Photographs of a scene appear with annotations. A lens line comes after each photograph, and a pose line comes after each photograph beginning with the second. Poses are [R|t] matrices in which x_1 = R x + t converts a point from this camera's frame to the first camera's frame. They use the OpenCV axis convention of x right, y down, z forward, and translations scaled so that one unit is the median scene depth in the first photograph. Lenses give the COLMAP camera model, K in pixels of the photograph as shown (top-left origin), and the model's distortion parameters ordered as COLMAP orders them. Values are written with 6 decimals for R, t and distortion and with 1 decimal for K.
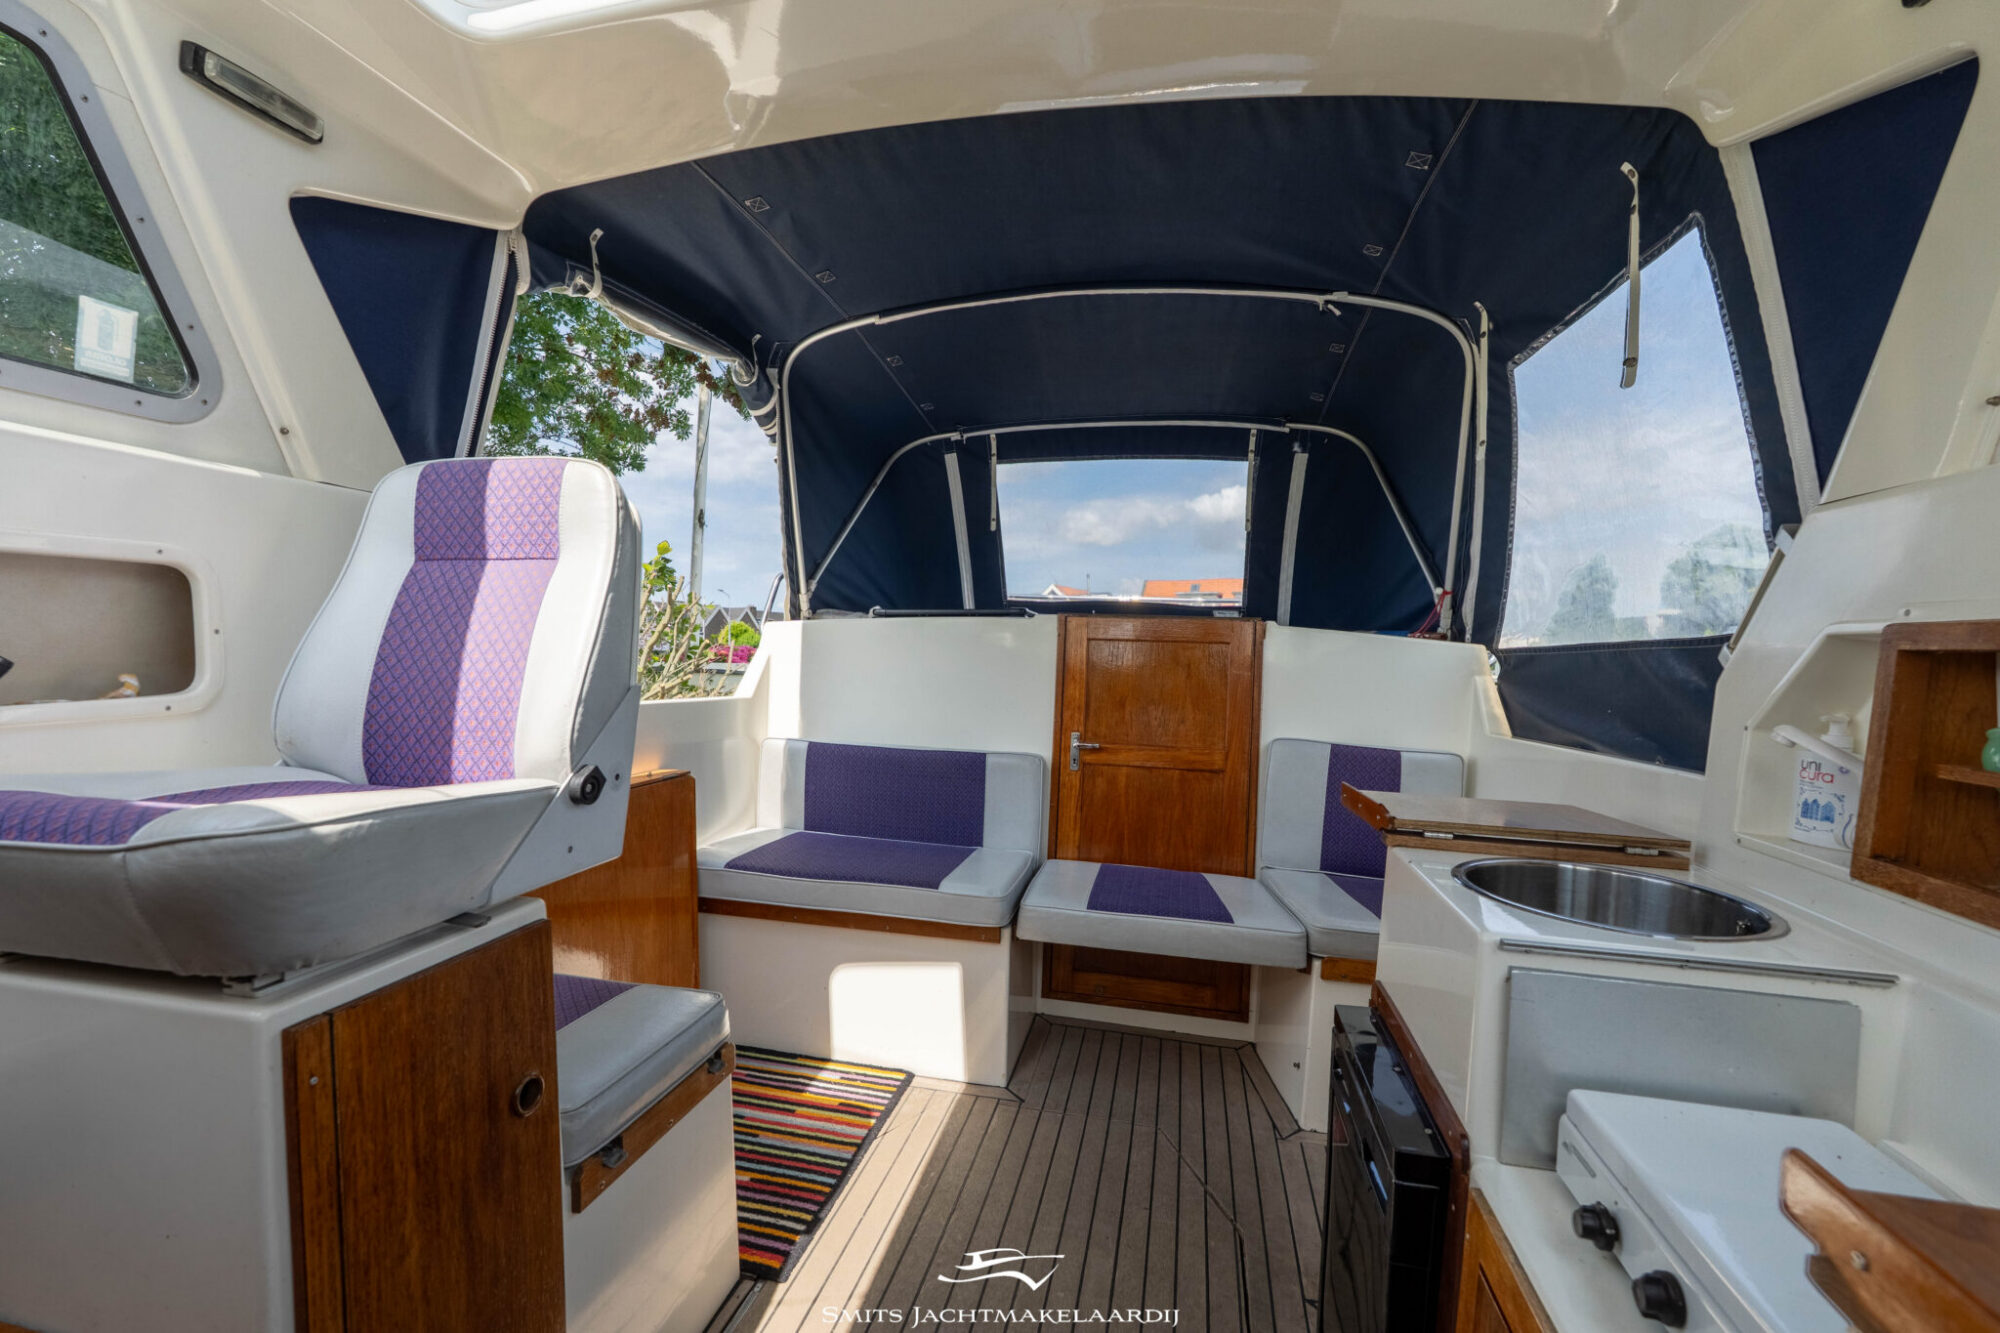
lens RADIAL K [[876.0, 0, 999.1], [0, 876.0, 667.5], [0, 0, 1]] dist [-0.005012, 0.000886]
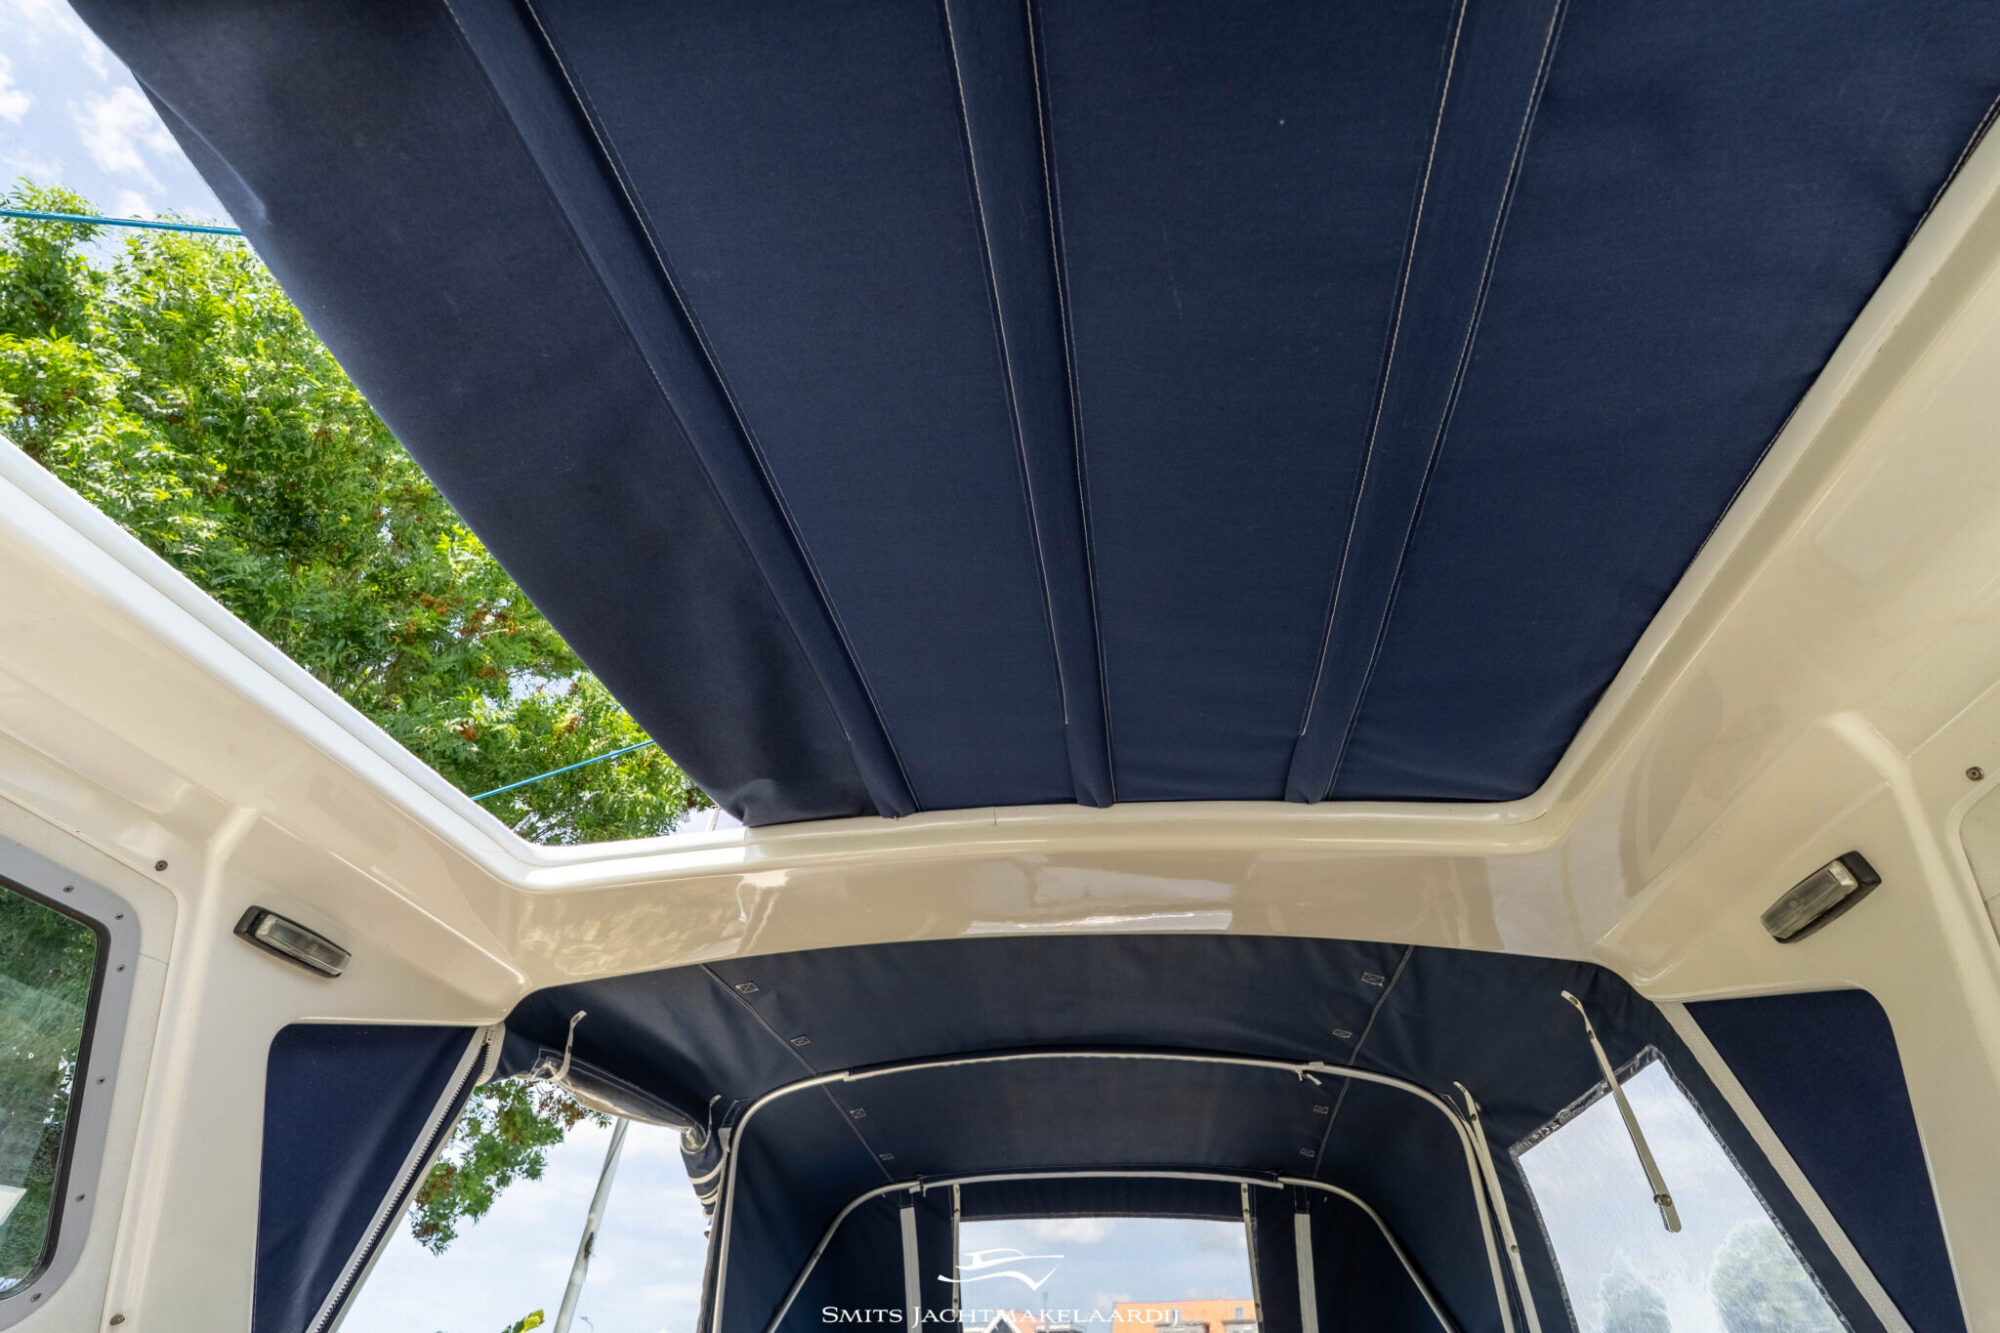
lens RADIAL K [[876.0, 0, 999.2], [0, 876.0, 670.4], [0, 0, 1]] dist [-0.005012, 0.000886]
pose [[0.998297, 0.029764, 0.050168, -0.039735], [0.010771, 0.751184, -0.660006, -0.115975], [-0.057330, 0.659422, 0.749584, -0.031501]]
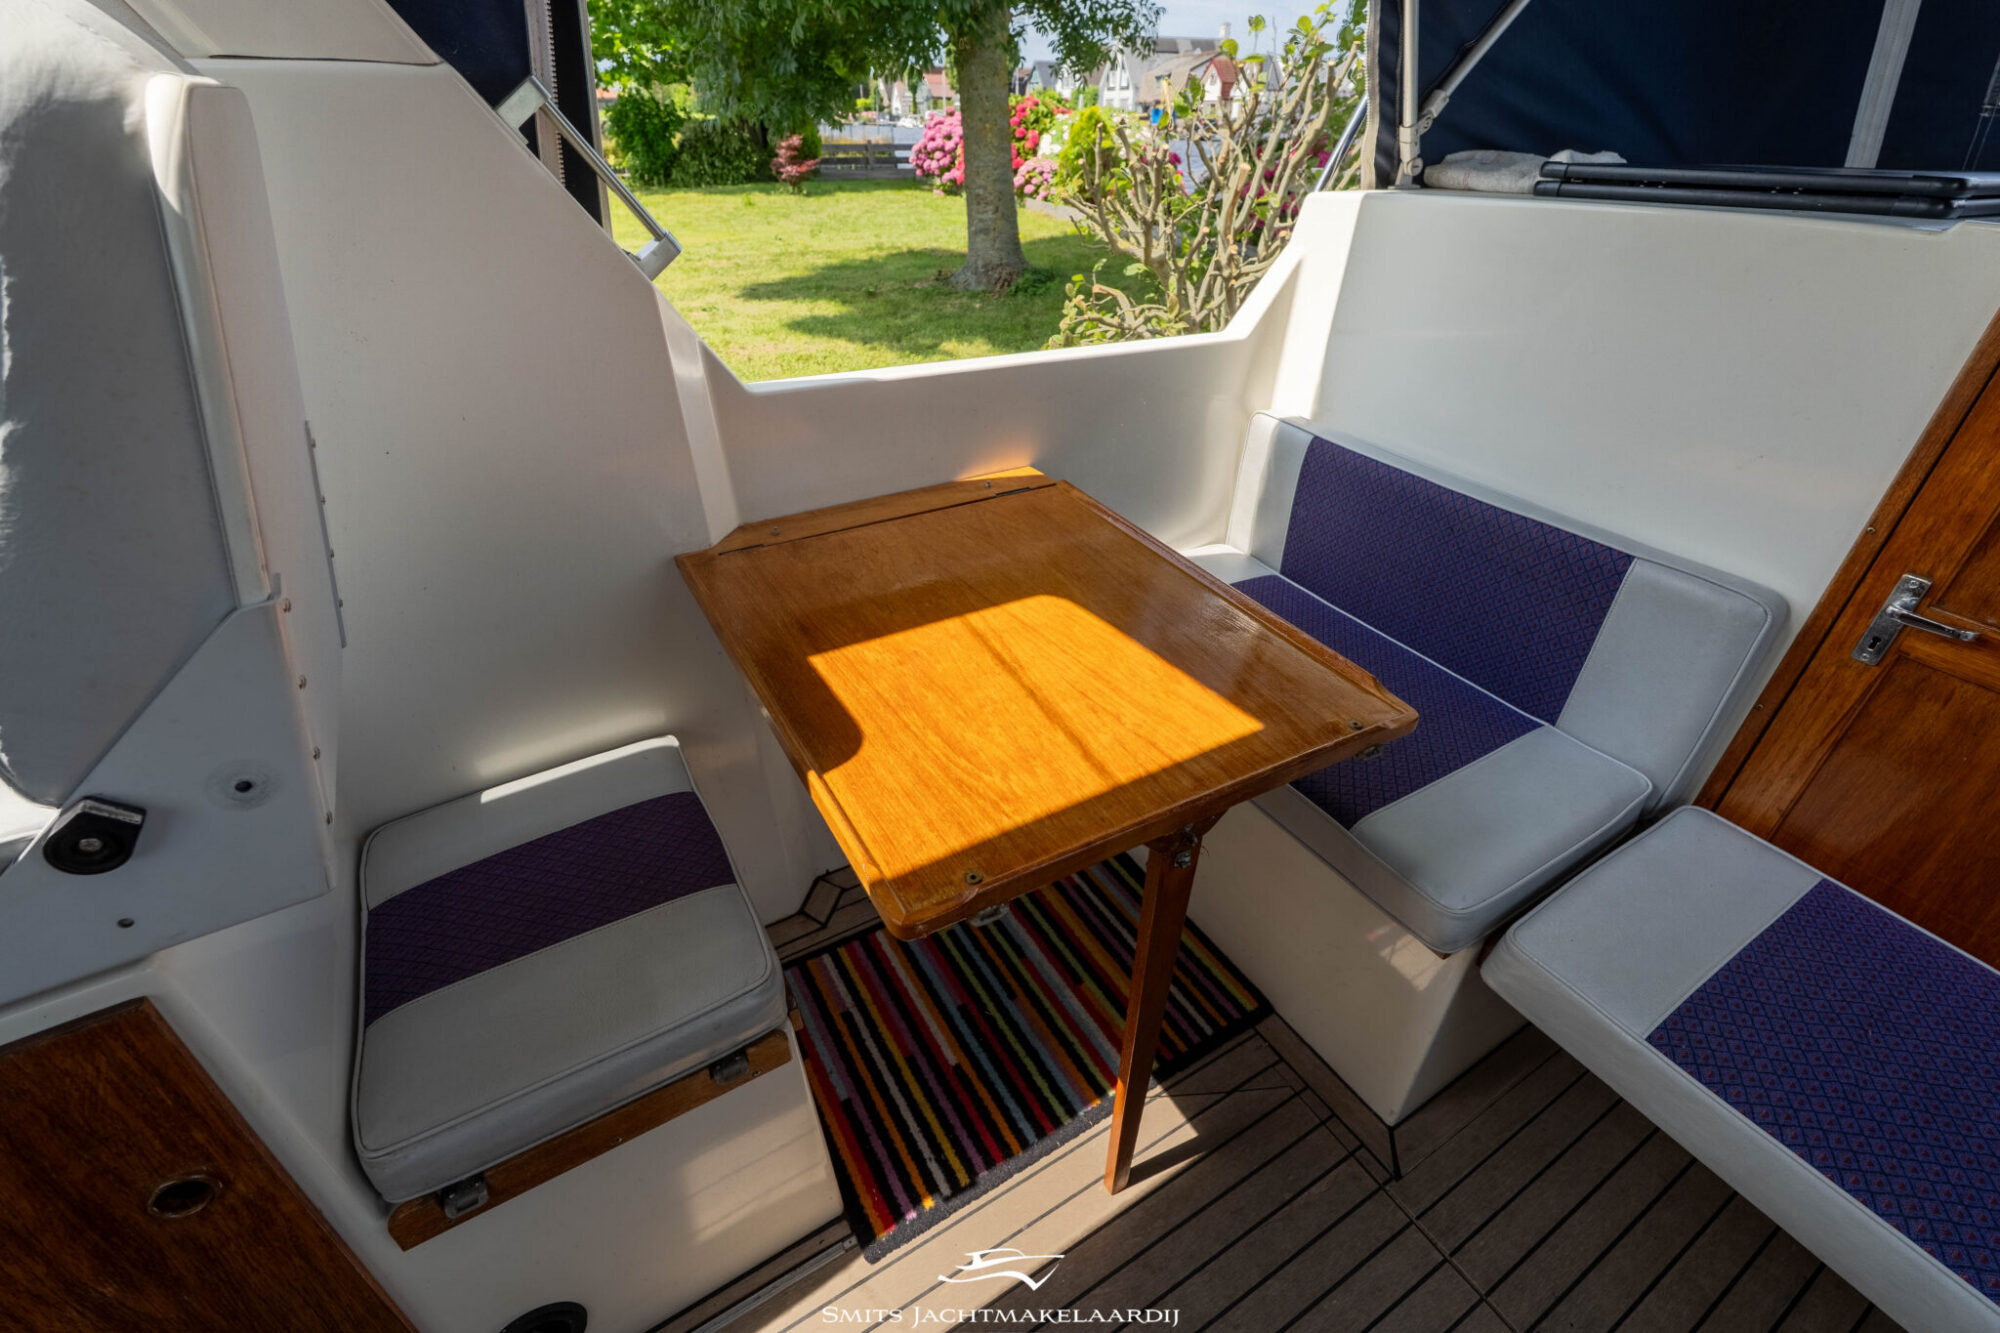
lens RADIAL K [[876.0, 0, 999.1], [0, 876.0, 668.6], [0, 0, 1]] dist [-0.005012, 0.000886]
pose [[0.684922, 0.382314, -0.620257, 0.079996], [-0.008221, 0.855280, 0.518100, -0.109057], [0.728570, -0.349759, 0.588943, 0.585689]]
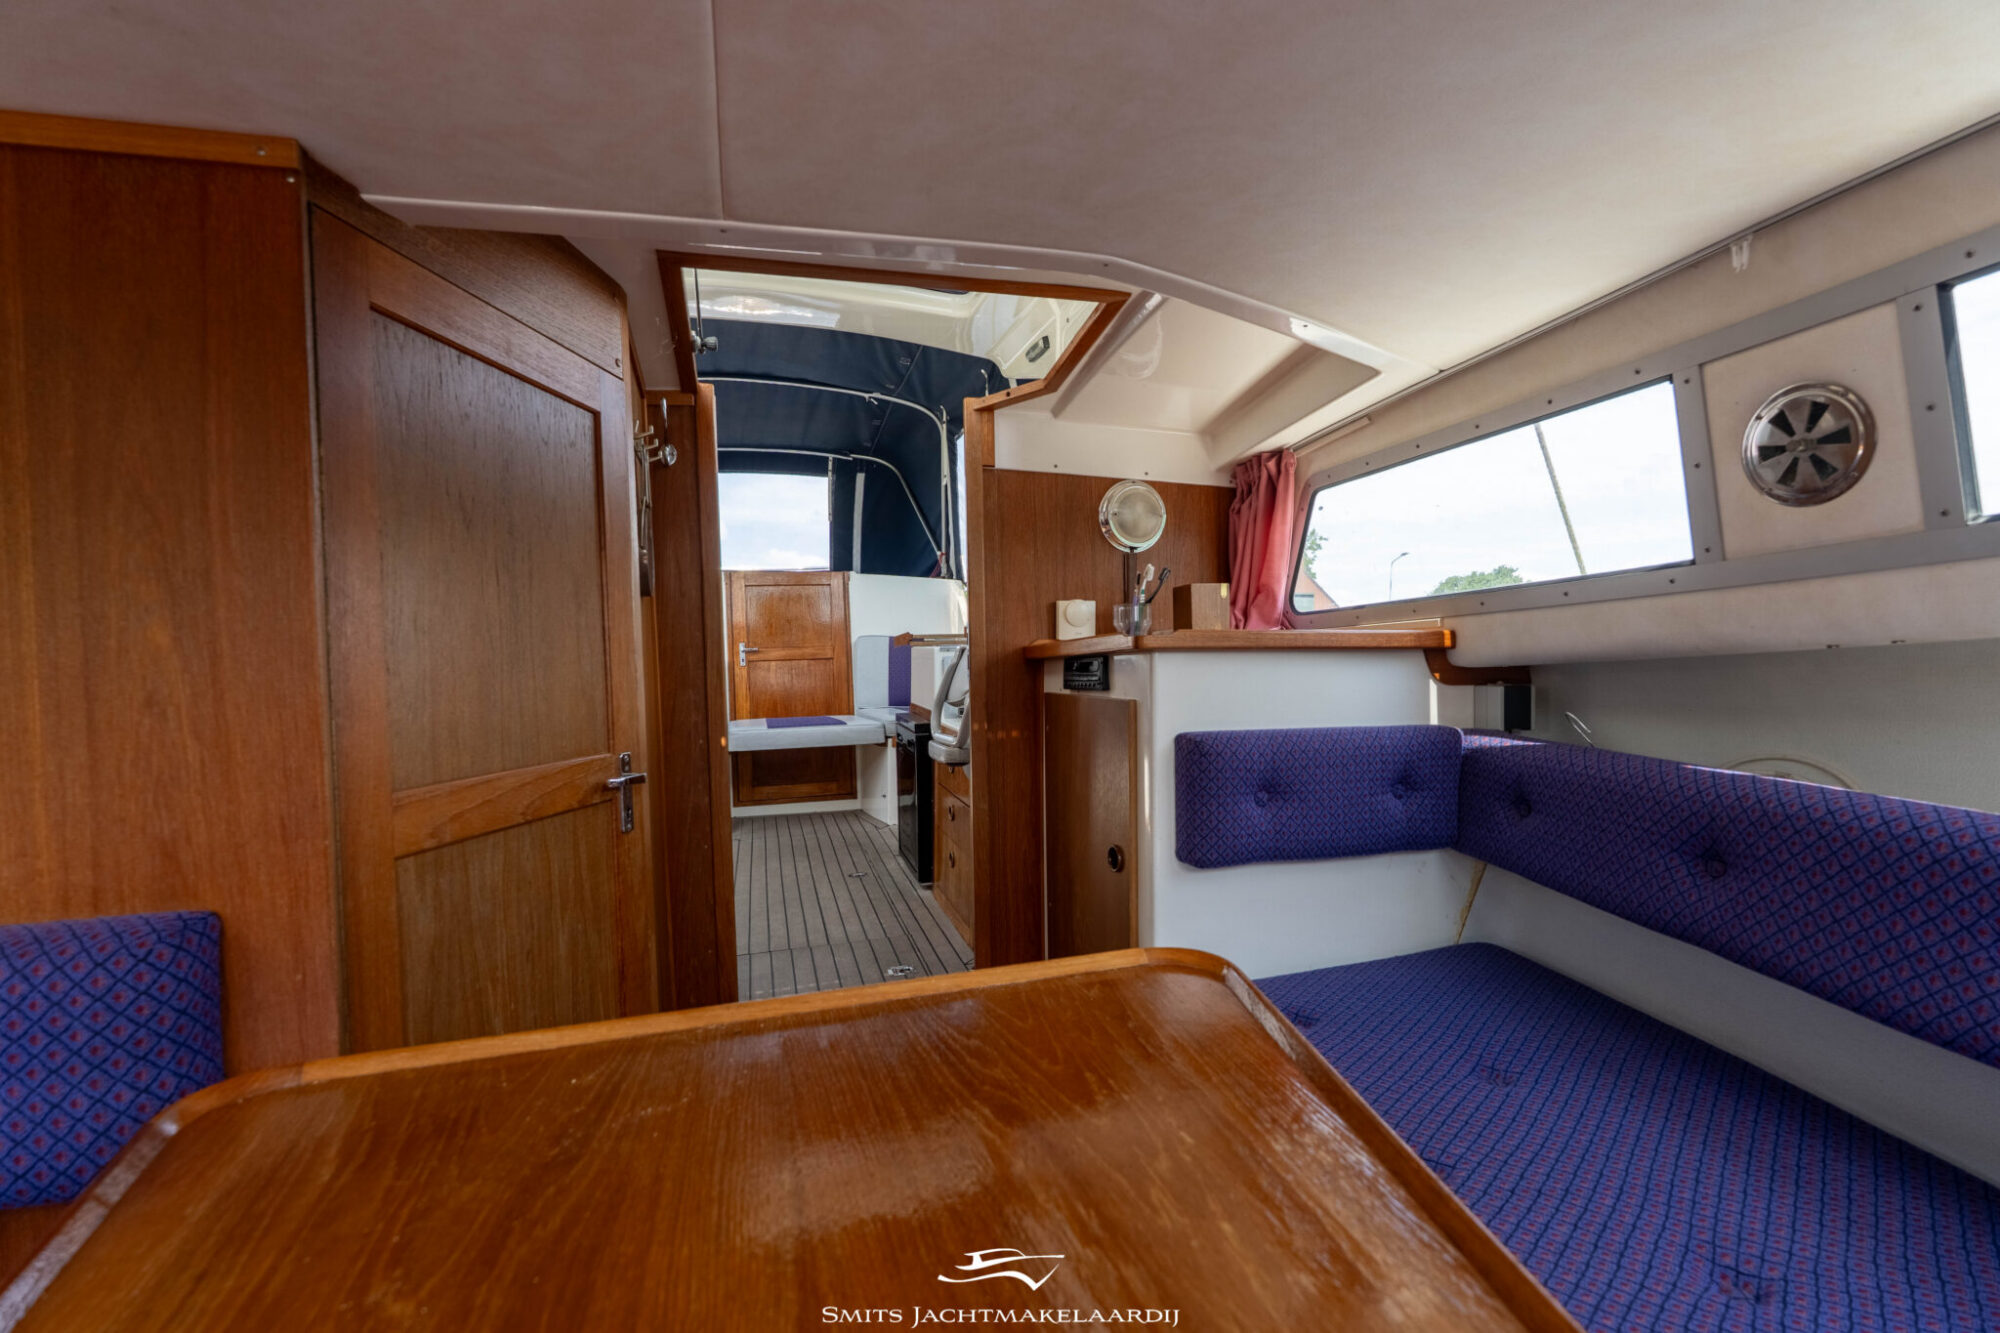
lens RADIAL K [[876.0, 0, 998.9], [0, 876.0, 660.9], [0, 0, 1]] dist [-0.005012, 0.000886]
pose [[0.881065, -0.067958, 0.468089, -0.325110], [0.069482, 0.997485, 0.014033, 0.150060], [-0.467865, 0.020159, 0.883570, -0.841448]]
